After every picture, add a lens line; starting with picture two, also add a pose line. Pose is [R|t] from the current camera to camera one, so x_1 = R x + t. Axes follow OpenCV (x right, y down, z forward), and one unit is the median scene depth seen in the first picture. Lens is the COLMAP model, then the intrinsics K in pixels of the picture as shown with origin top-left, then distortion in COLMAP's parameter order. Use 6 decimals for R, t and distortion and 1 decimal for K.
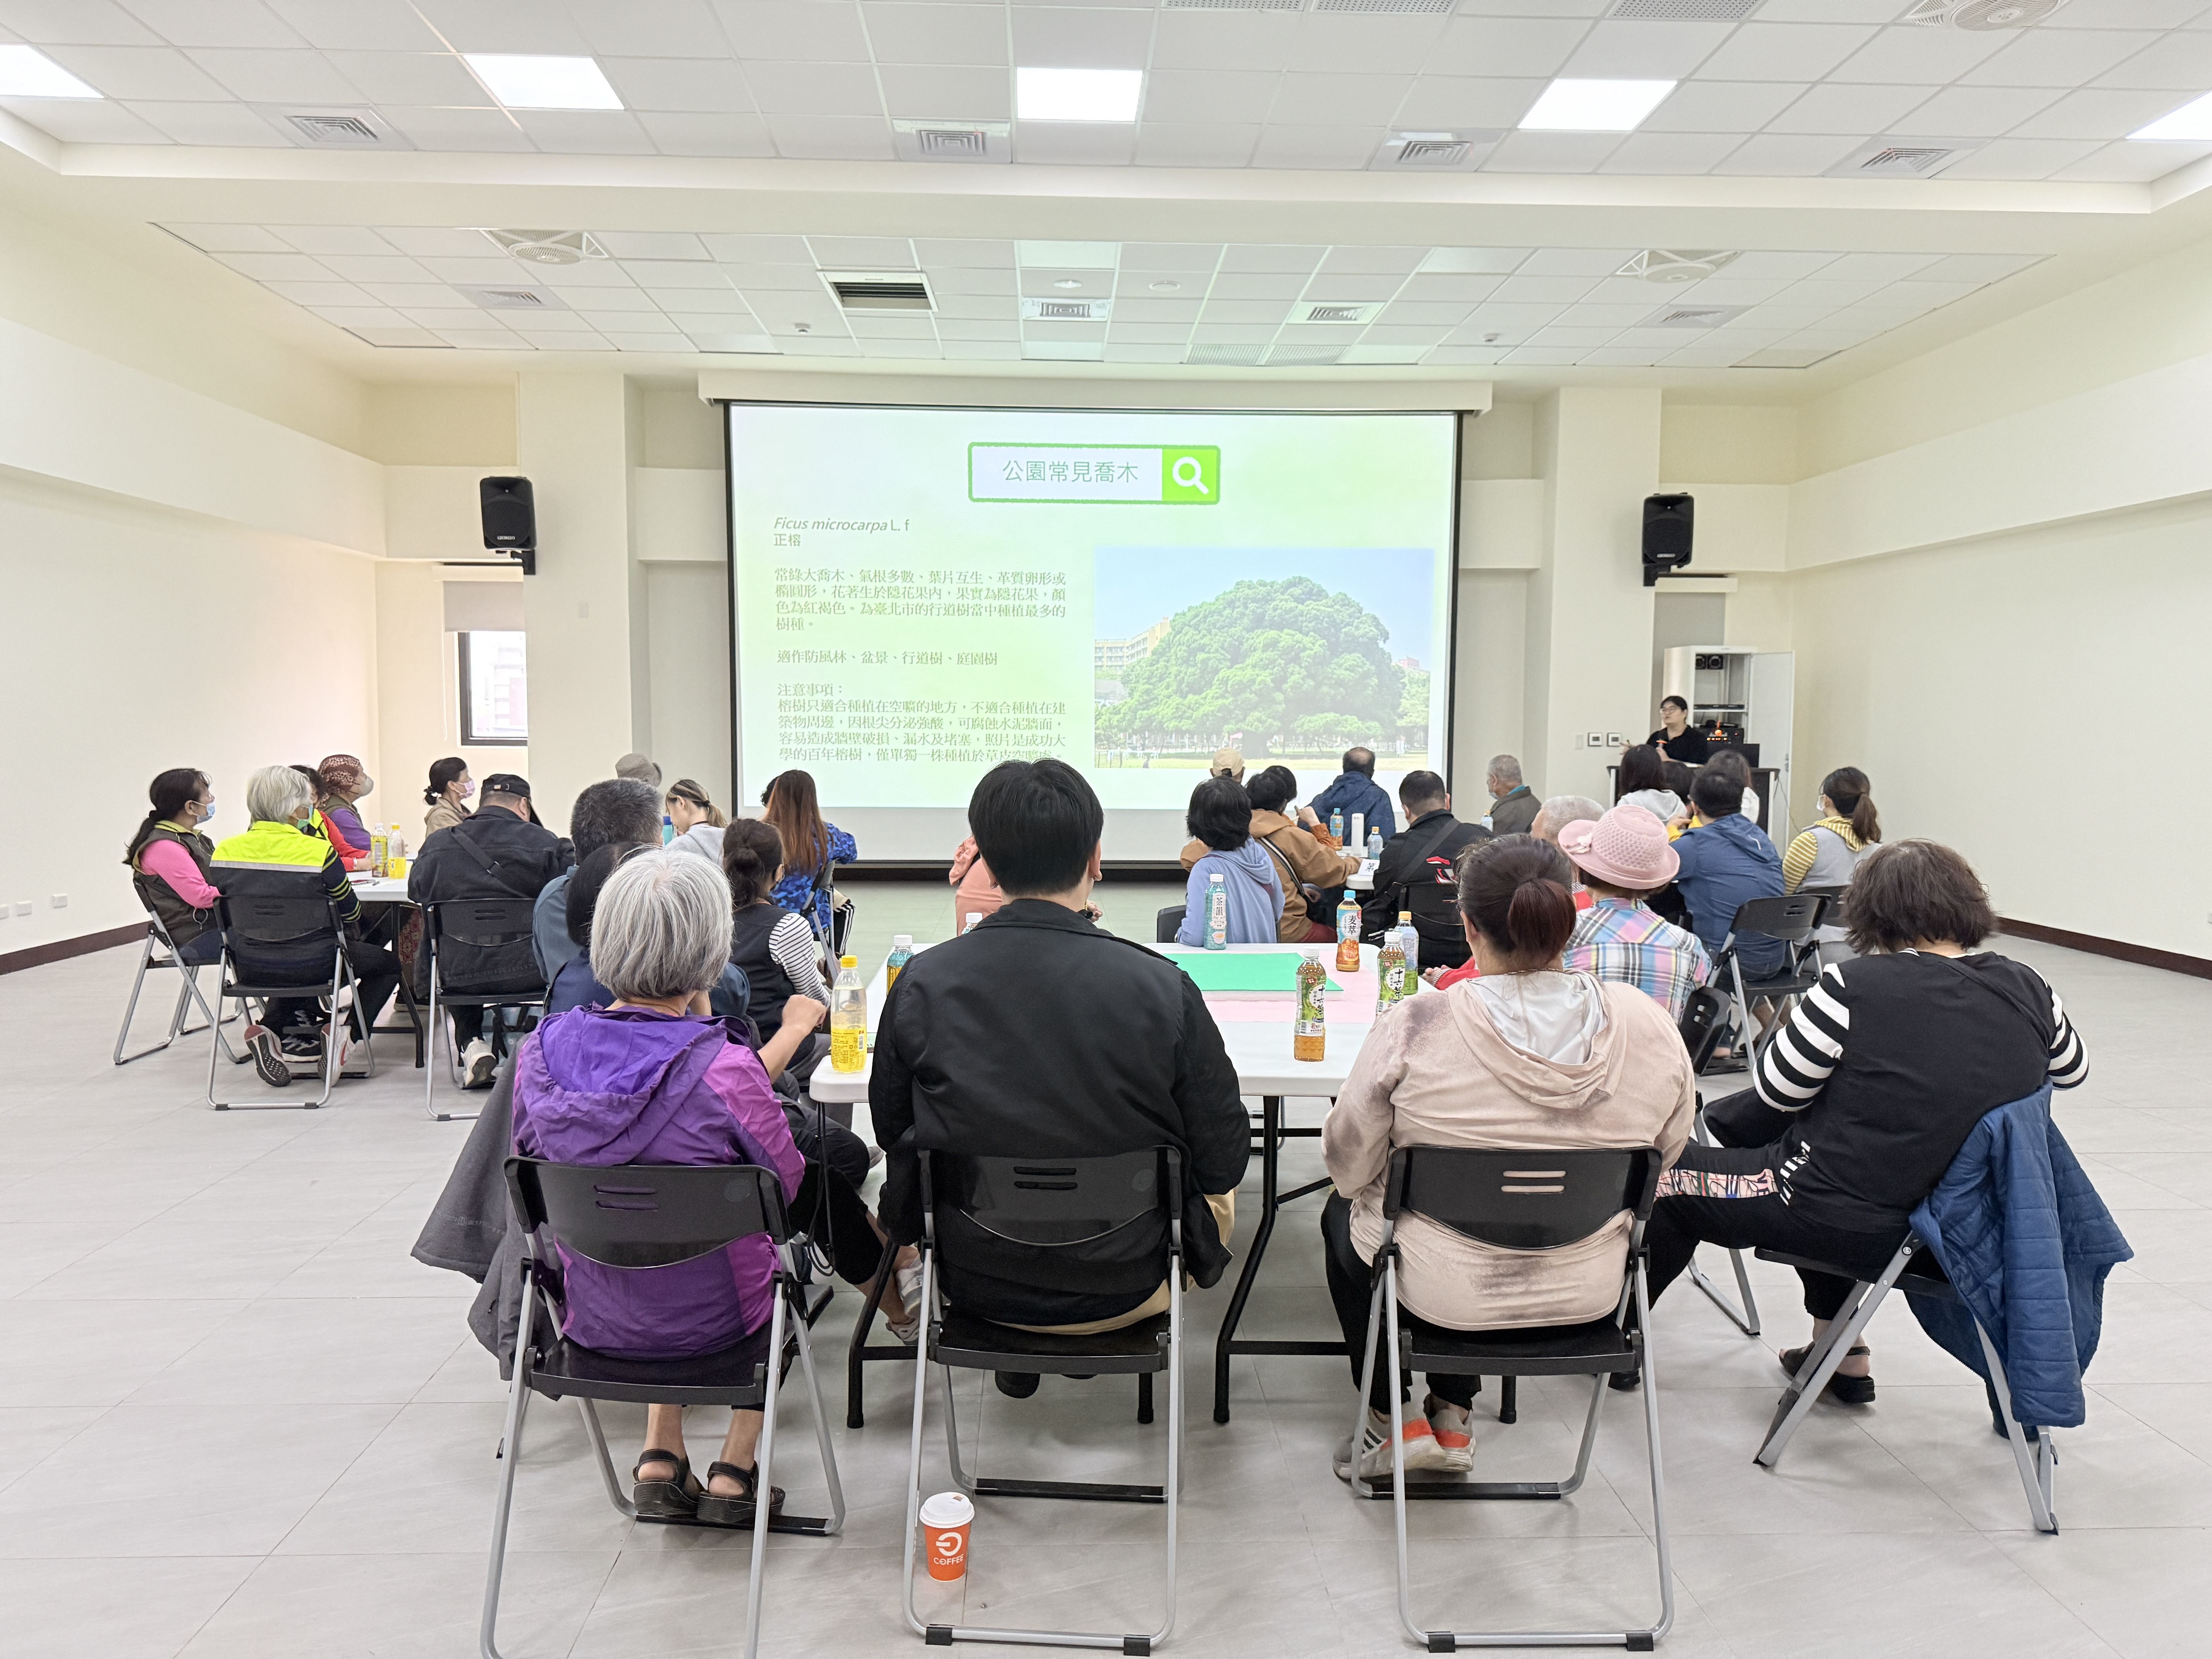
lens RADIAL K [[1586.4, 0, 1096.3], [0, 1586.4, 851.9], [0, 0, 1]] dist [0.021564, -0.037784]
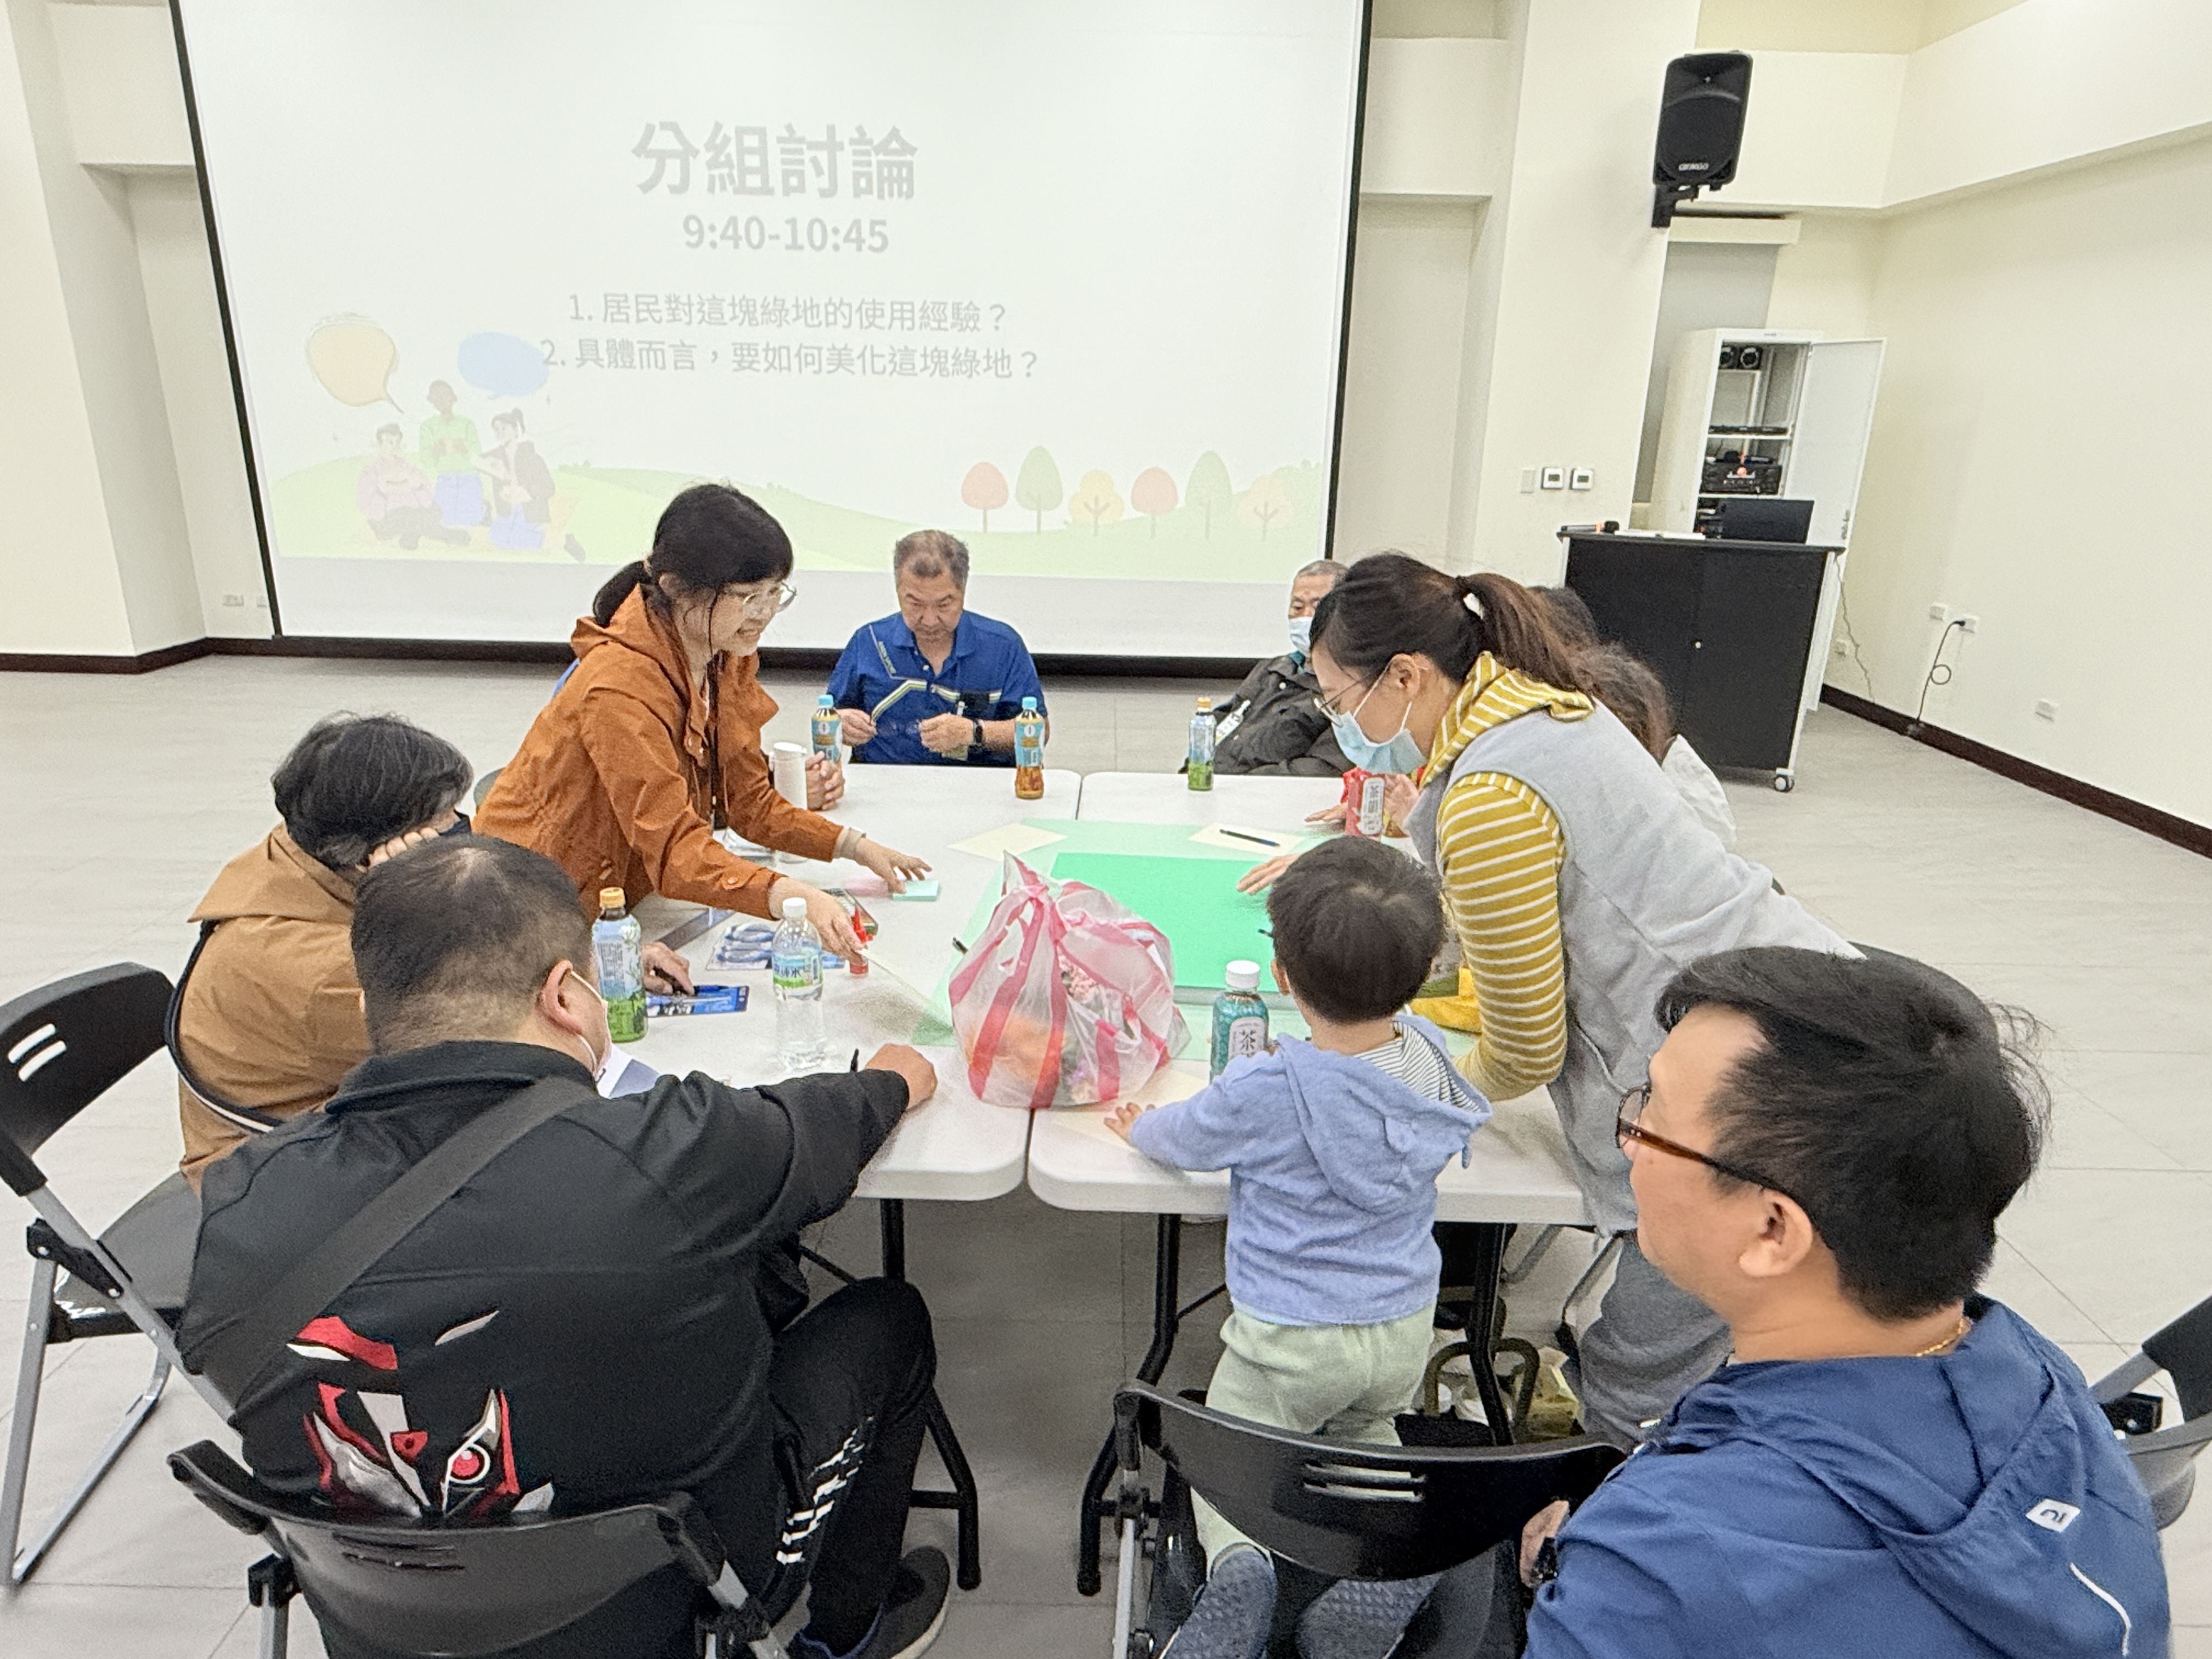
lens RADIAL K [[1317.8, 0, 1124.4], [0, 1317.8, 869.6], [0, 0, 1]] dist [-0.011196, 0.003262]
pose [[0.999297, 0.024498, -0.028380, 0.180436], [-0.016729, 0.968808, 0.247245, -0.052973], [0.033551, -0.246597, 0.968537, 0.492505]]
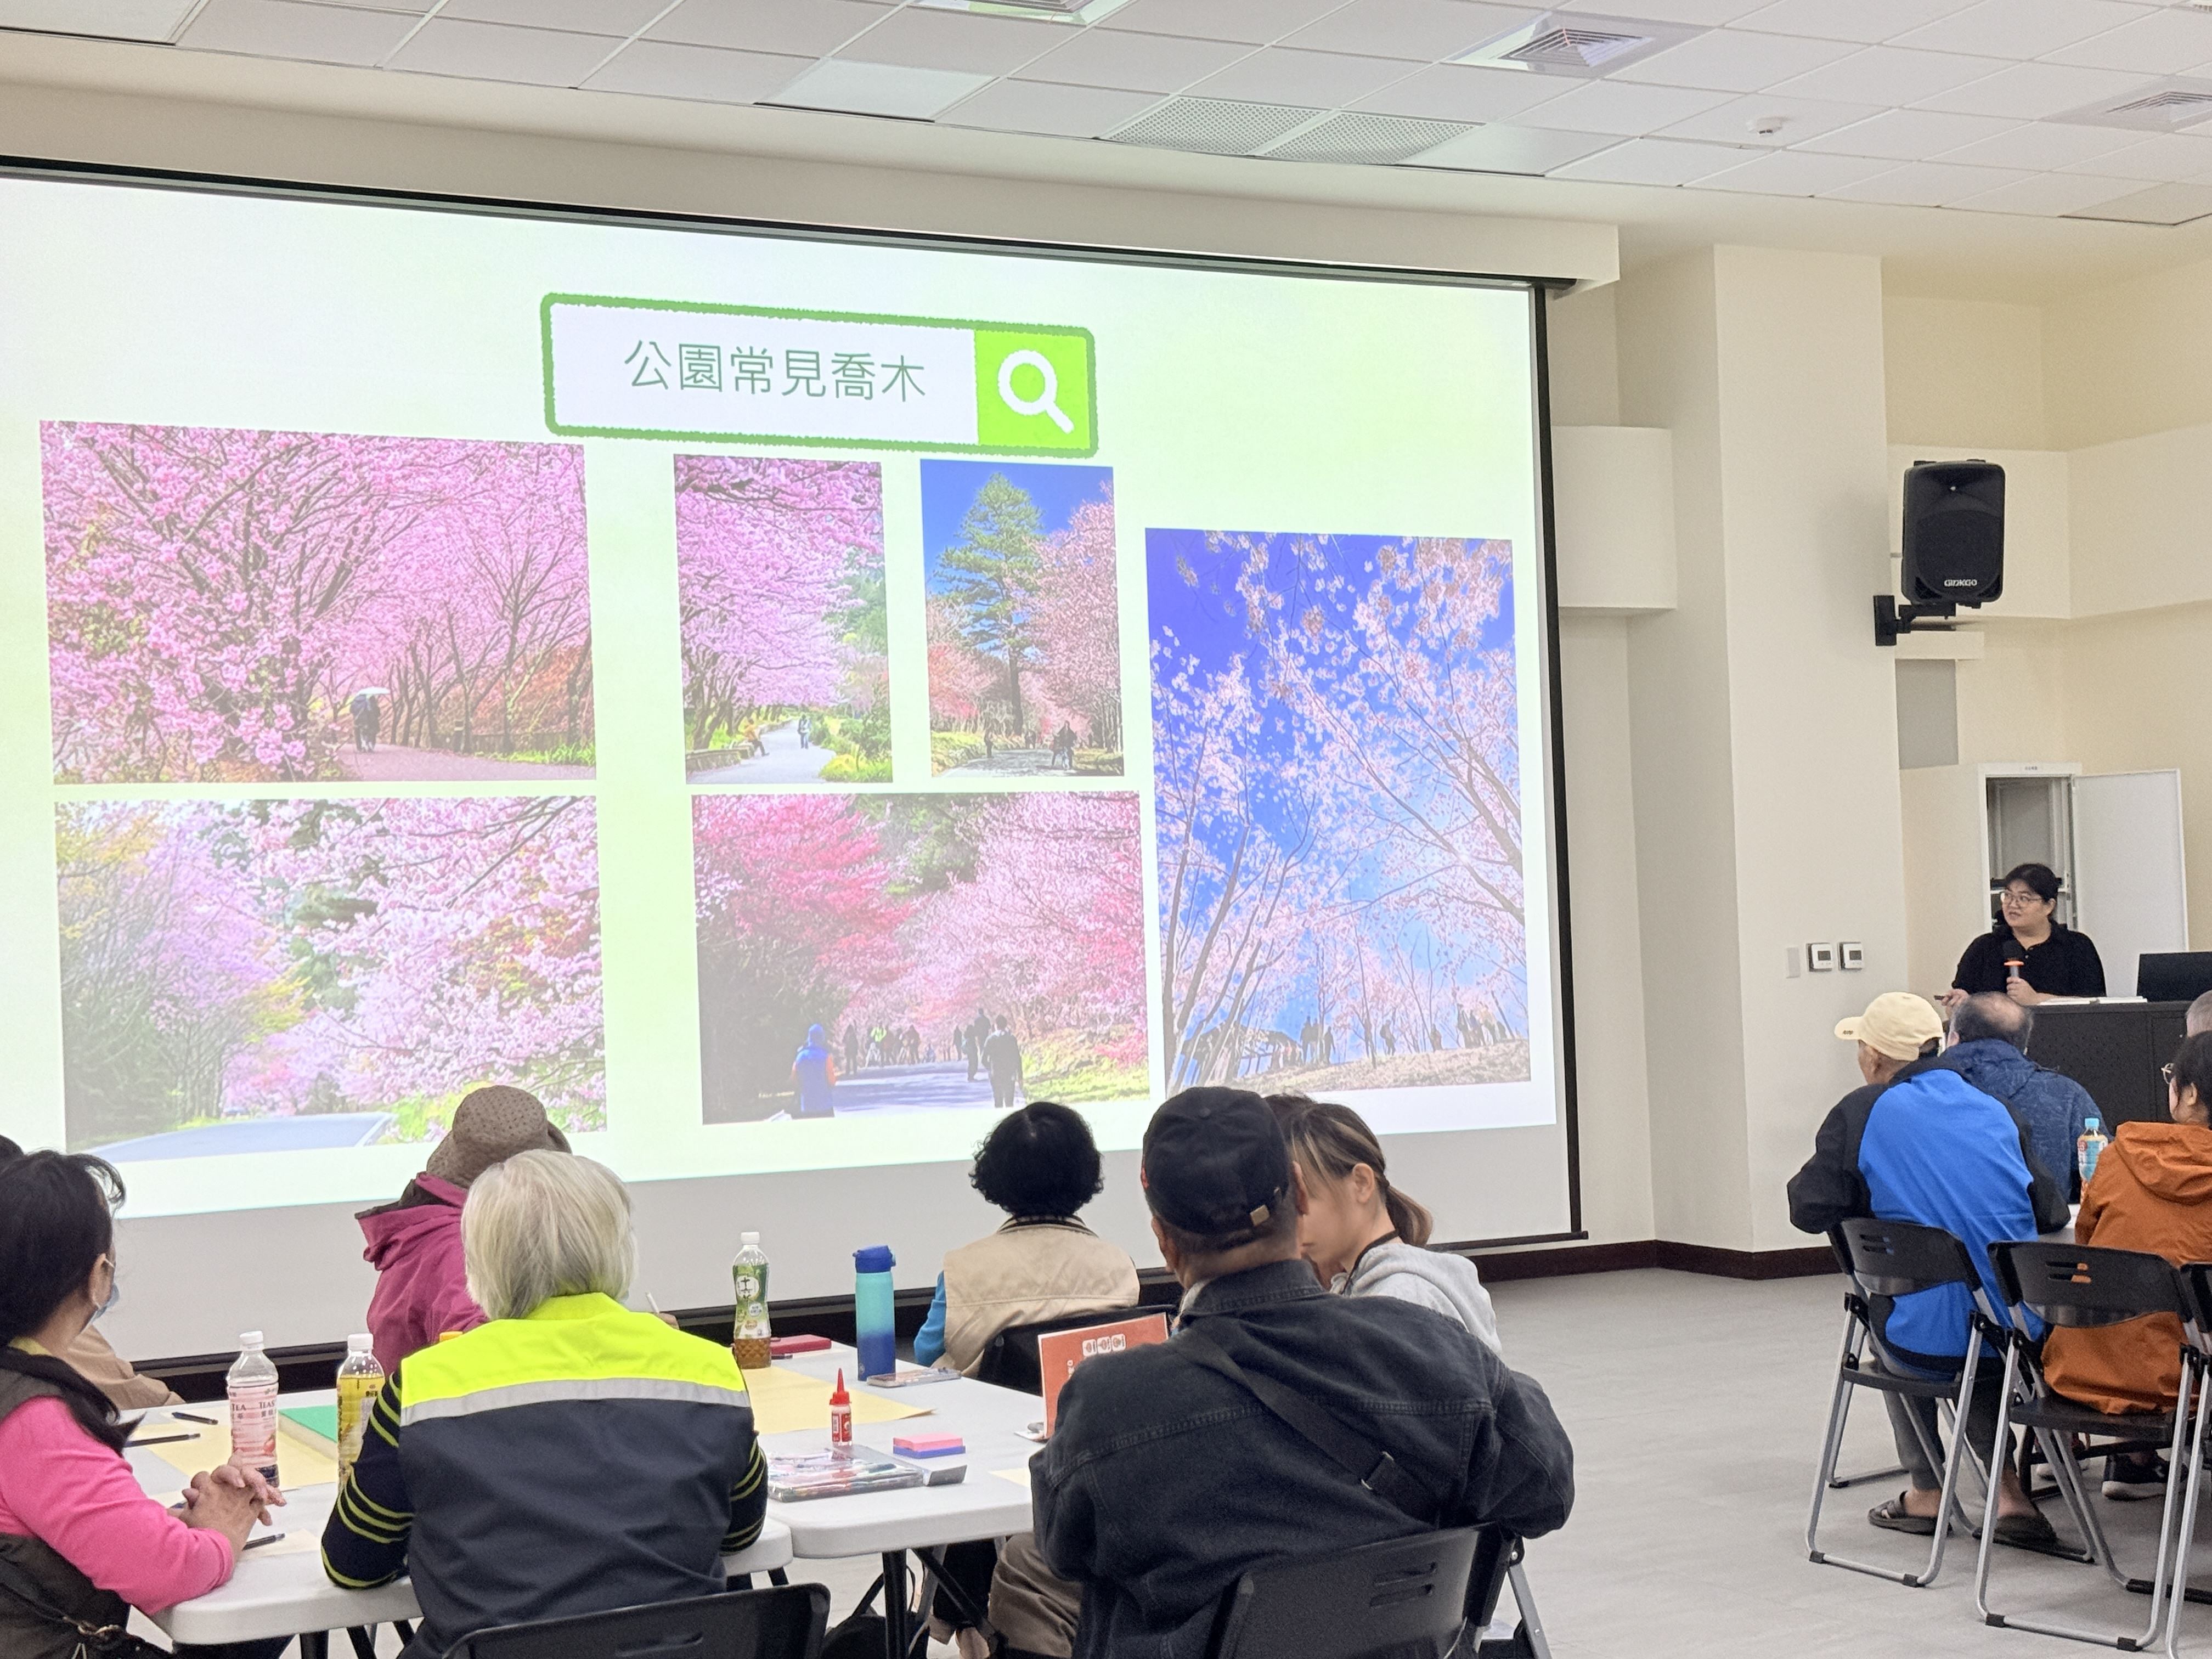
lens RADIAL K [[3260.3, 0, 1093.9], [0, 3260.3, 833.0], [0, 0, 1]] dist [0.019128, 0.000000]
pose [[0.914900, -0.019061, 0.403231, -0.331558], [0.067183, 0.992144, -0.105534, -0.021497], [-0.398051, 0.123643, 0.908993, 0.210868]]
